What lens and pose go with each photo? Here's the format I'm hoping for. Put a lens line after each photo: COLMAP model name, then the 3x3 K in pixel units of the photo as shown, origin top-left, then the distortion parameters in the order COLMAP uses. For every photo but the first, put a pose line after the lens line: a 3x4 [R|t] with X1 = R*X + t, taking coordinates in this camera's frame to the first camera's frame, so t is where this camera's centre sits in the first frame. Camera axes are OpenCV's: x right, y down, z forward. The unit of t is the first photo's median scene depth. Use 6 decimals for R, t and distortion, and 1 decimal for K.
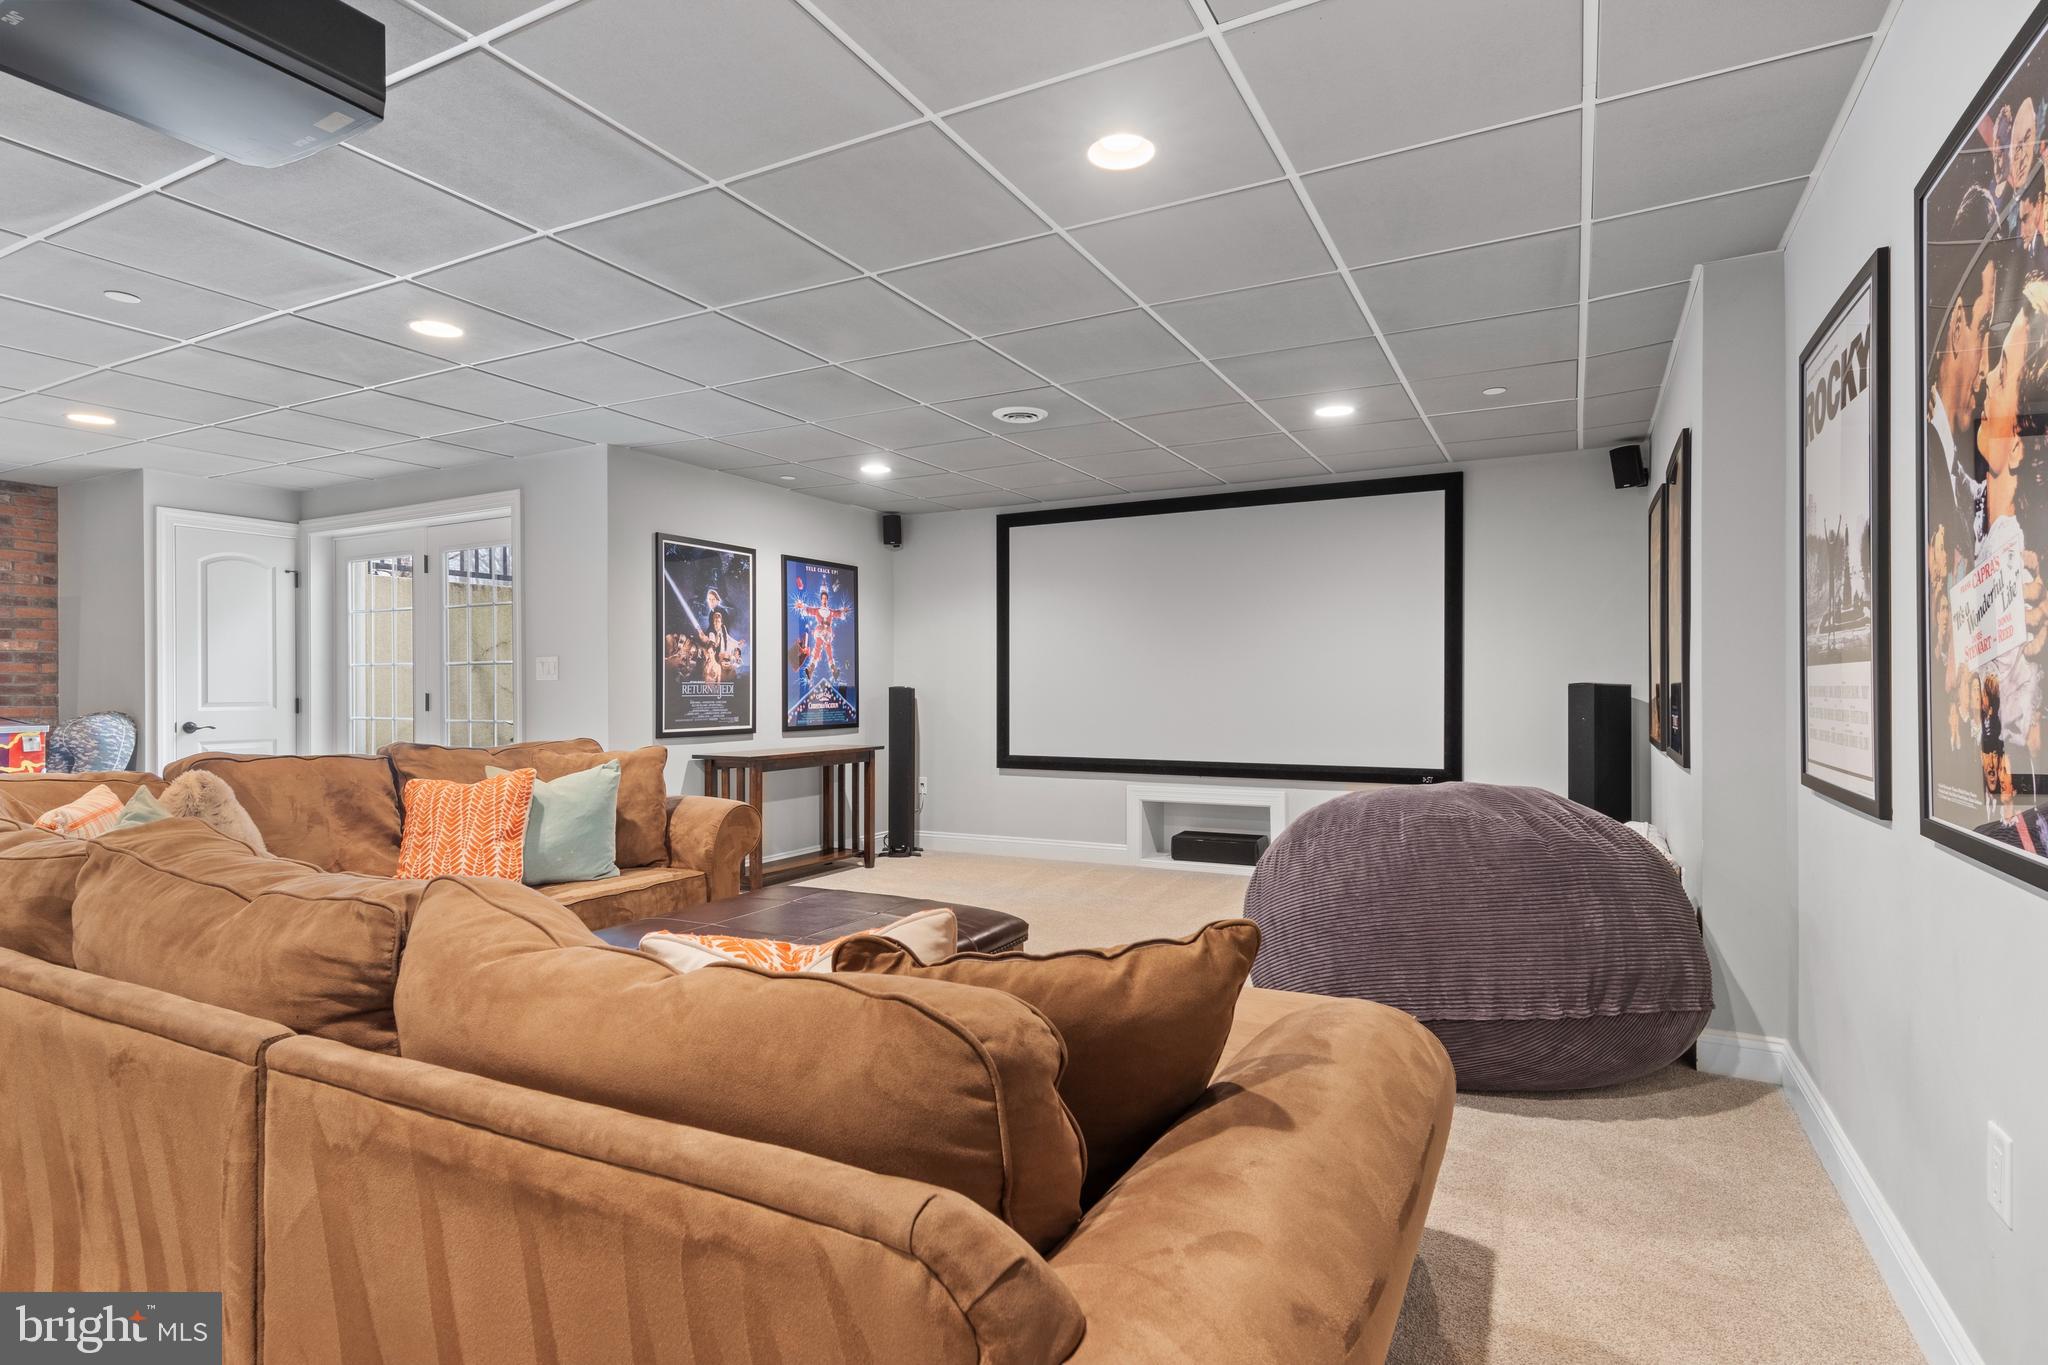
lens RADIAL K [[1047.9, 0, 1021.4], [0, 1047.9, 691.4], [0, 0, 1]] dist [0.010186, -0.001206]
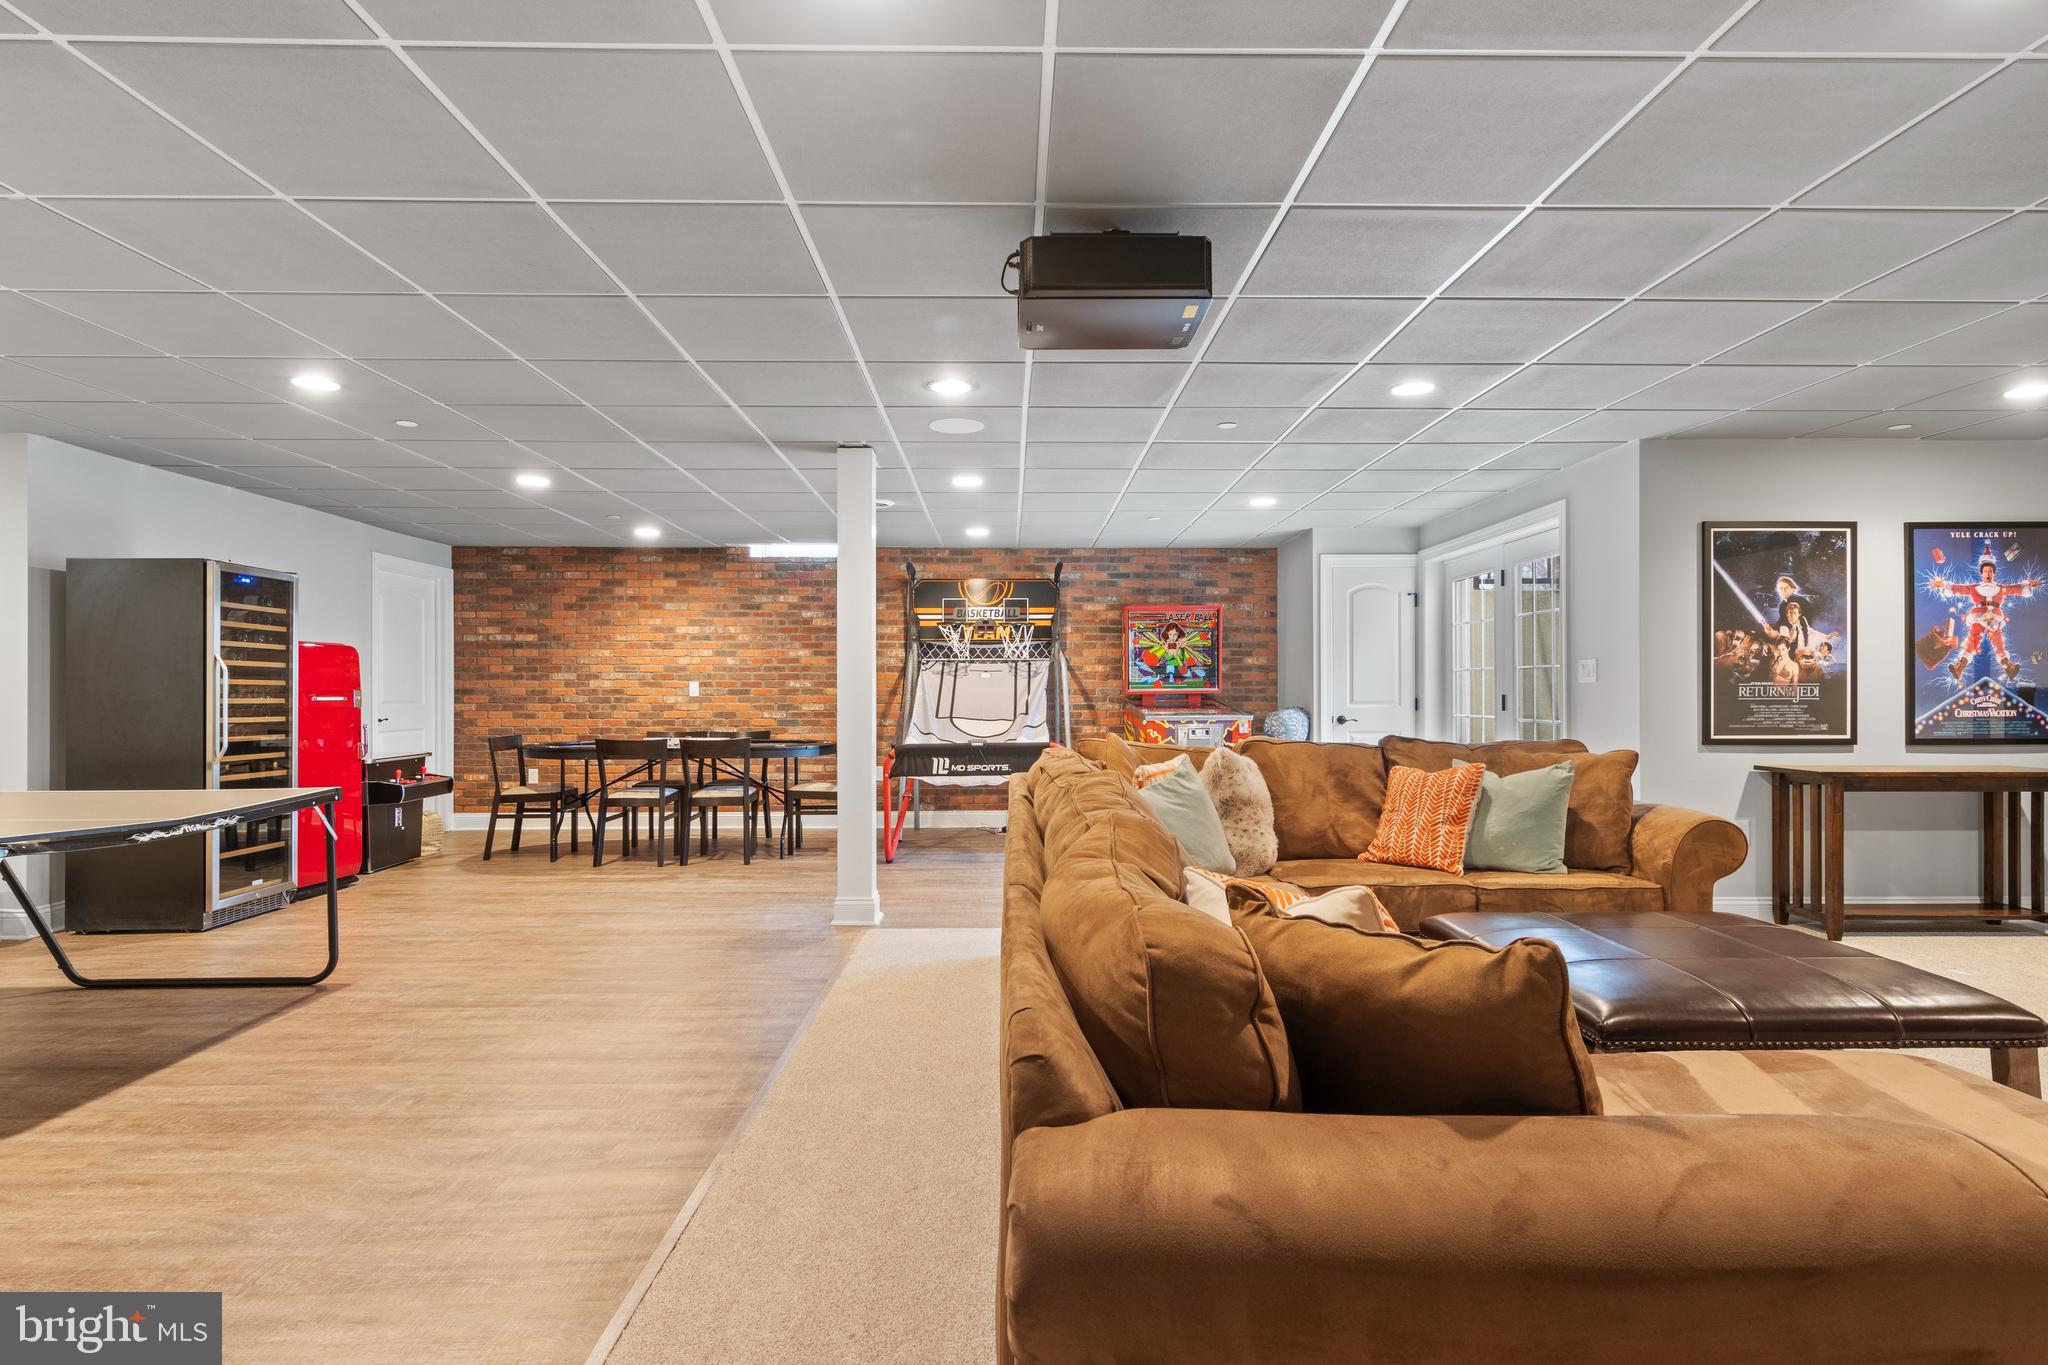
lens RADIAL K [[1047.9, 0, 1019.5], [0, 1047.9, 684.7], [0, 0, 1]] dist [0.010186, -0.001206]
pose [[0.477072, -0.004075, -0.878855, 0.170778], [-0.002024, 0.999982, -0.005736, -0.001254], [0.878862, 0.004515, 0.477055, 0.027108]]
